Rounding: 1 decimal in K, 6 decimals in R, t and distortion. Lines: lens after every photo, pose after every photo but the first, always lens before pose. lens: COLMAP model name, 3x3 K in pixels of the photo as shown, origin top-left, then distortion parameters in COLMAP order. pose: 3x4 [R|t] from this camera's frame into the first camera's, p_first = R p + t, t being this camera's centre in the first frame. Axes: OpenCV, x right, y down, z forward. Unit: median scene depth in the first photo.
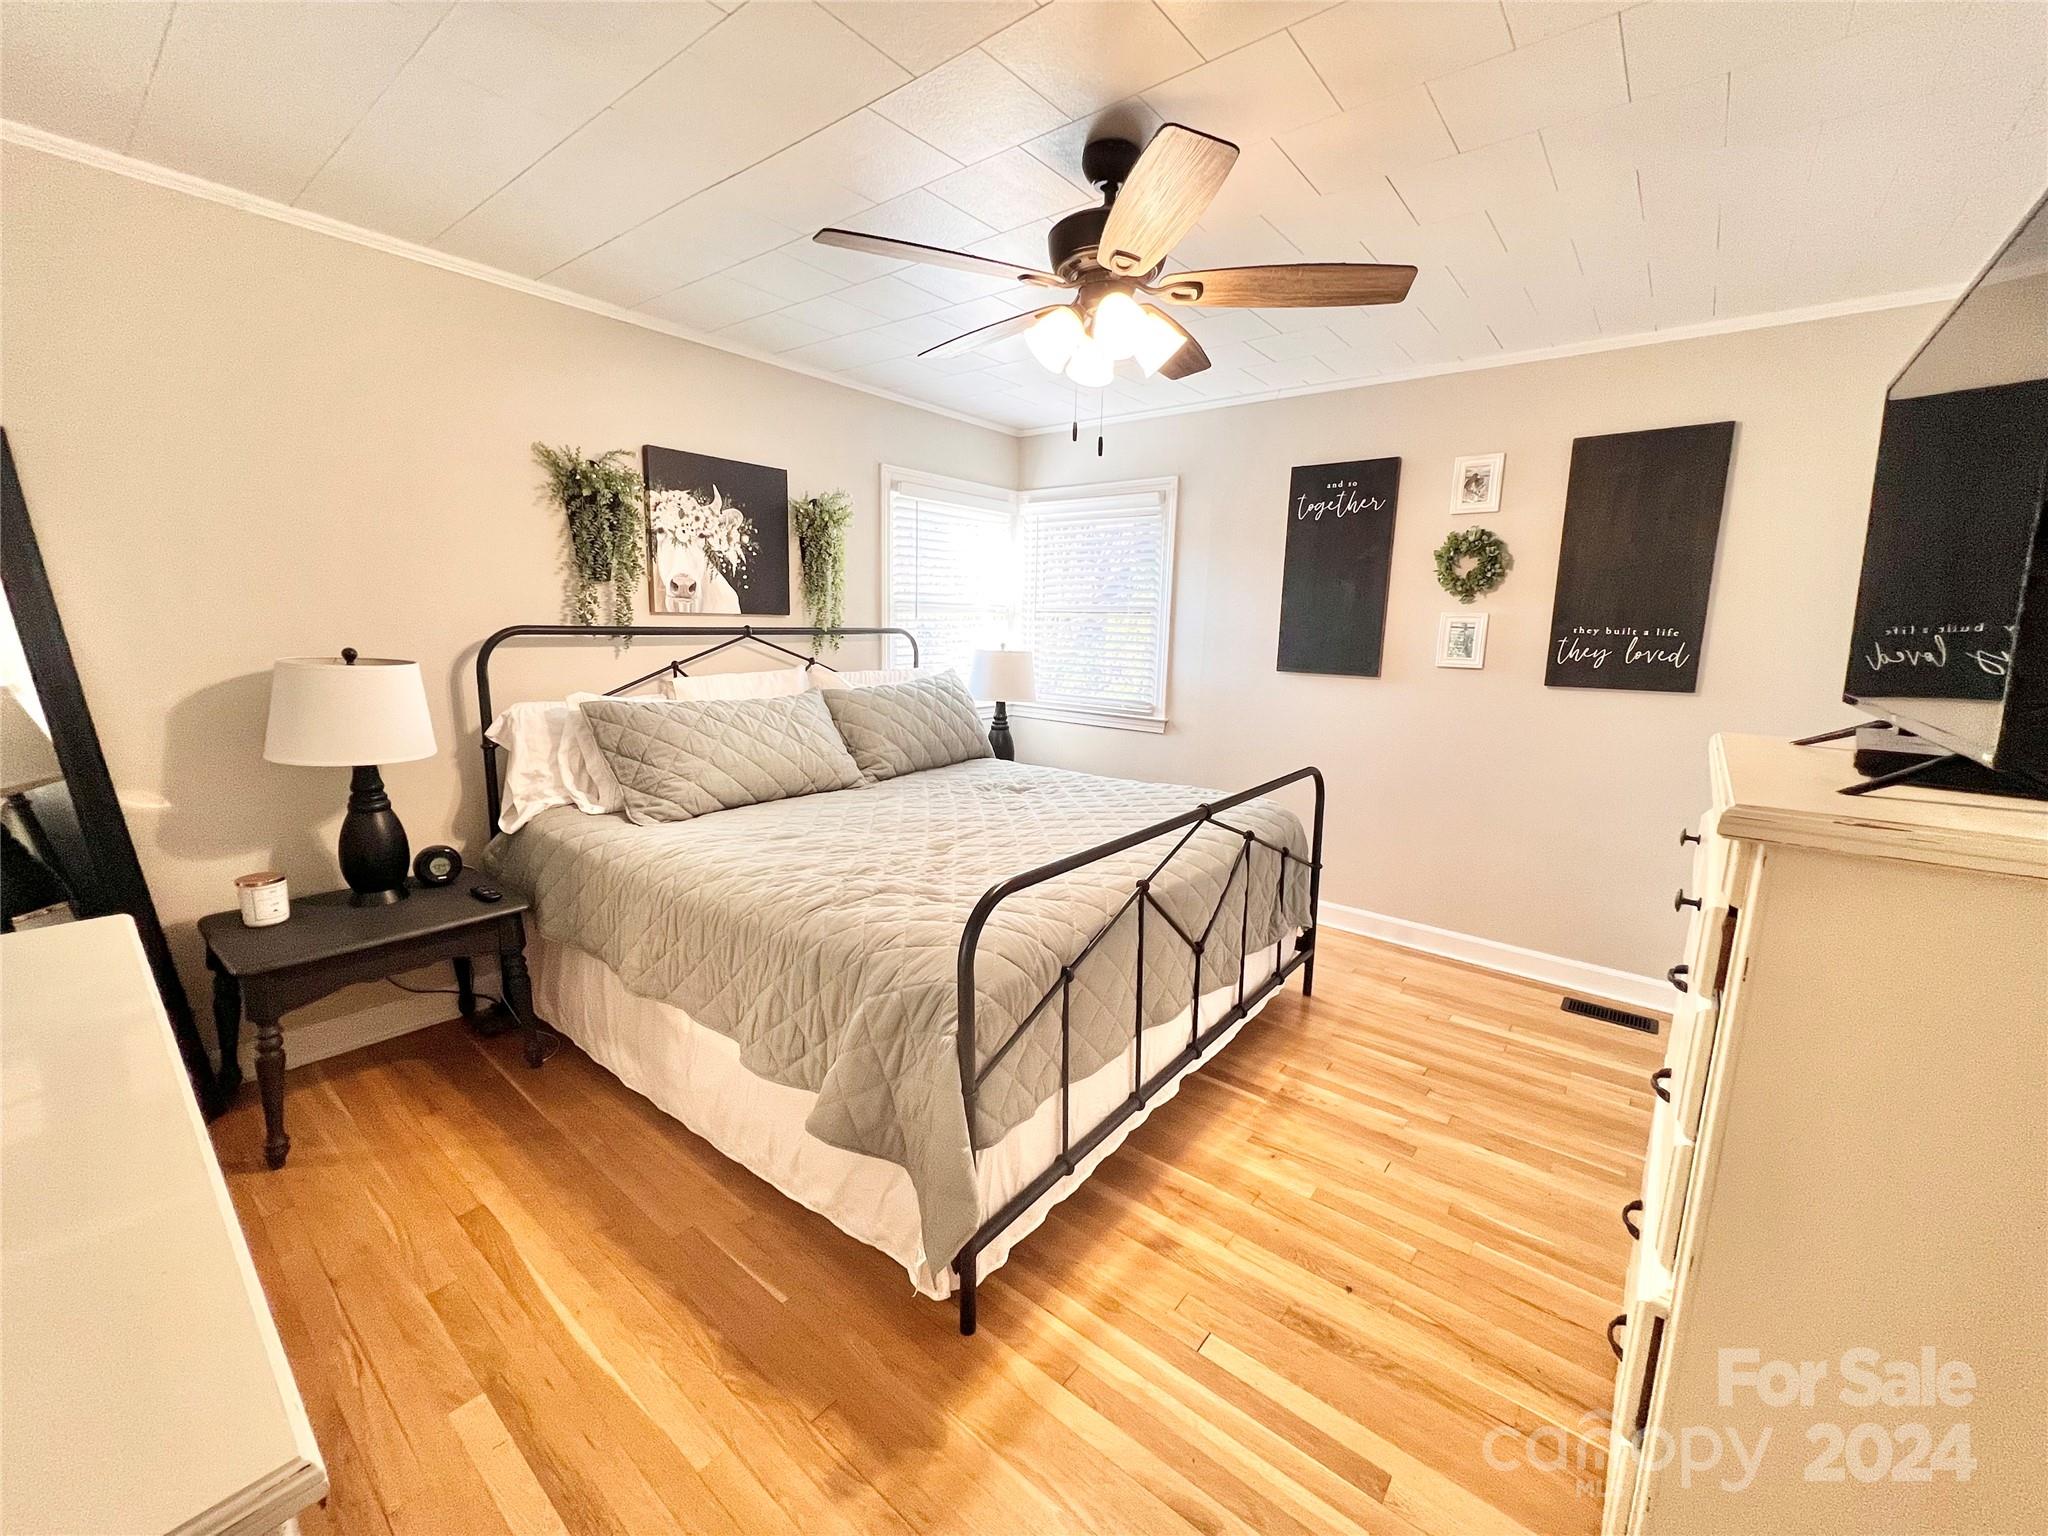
lens RADIAL K [[822.8, 0, 1028.6], [0, 822.8, 760.8], [0, 0, 1]] dist [-0.001982, 0.000487]
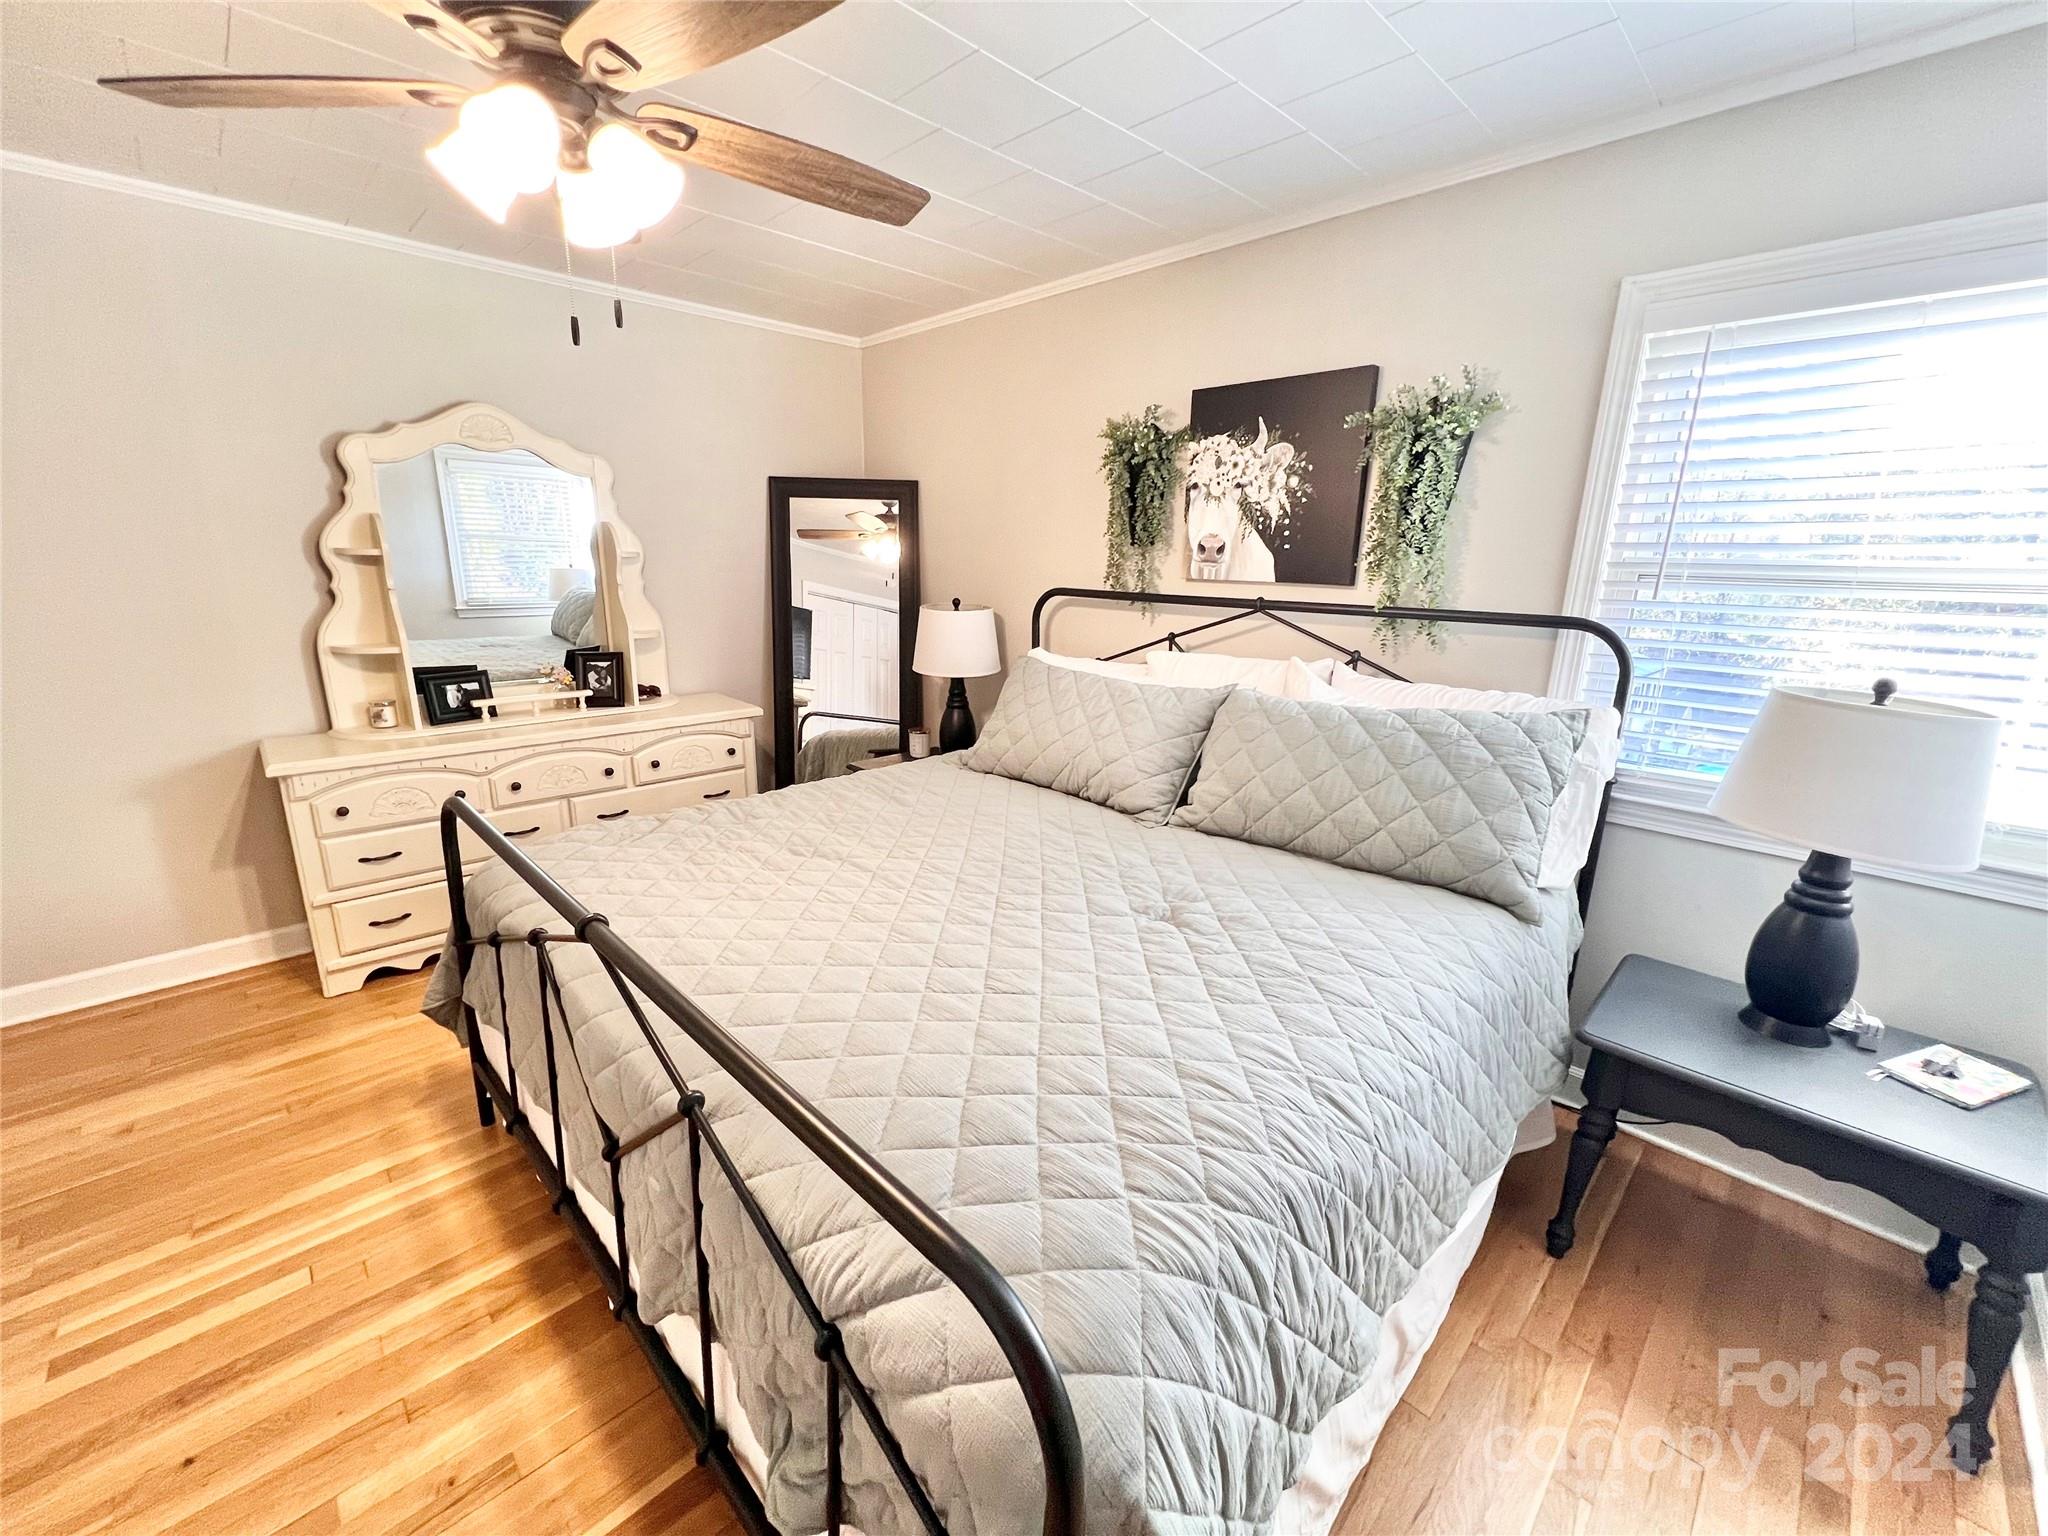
lens RADIAL K [[822.8, 0, 1005.5], [0, 822.8, 761.5], [0, 0, 1]] dist [-0.001982, 0.000487]
pose [[-0.129797, 0.211979, -0.968616, 0.482658], [-0.195814, 0.952162, 0.234618, -0.158082], [0.972013, 0.220121, -0.082079, 0.899021]]
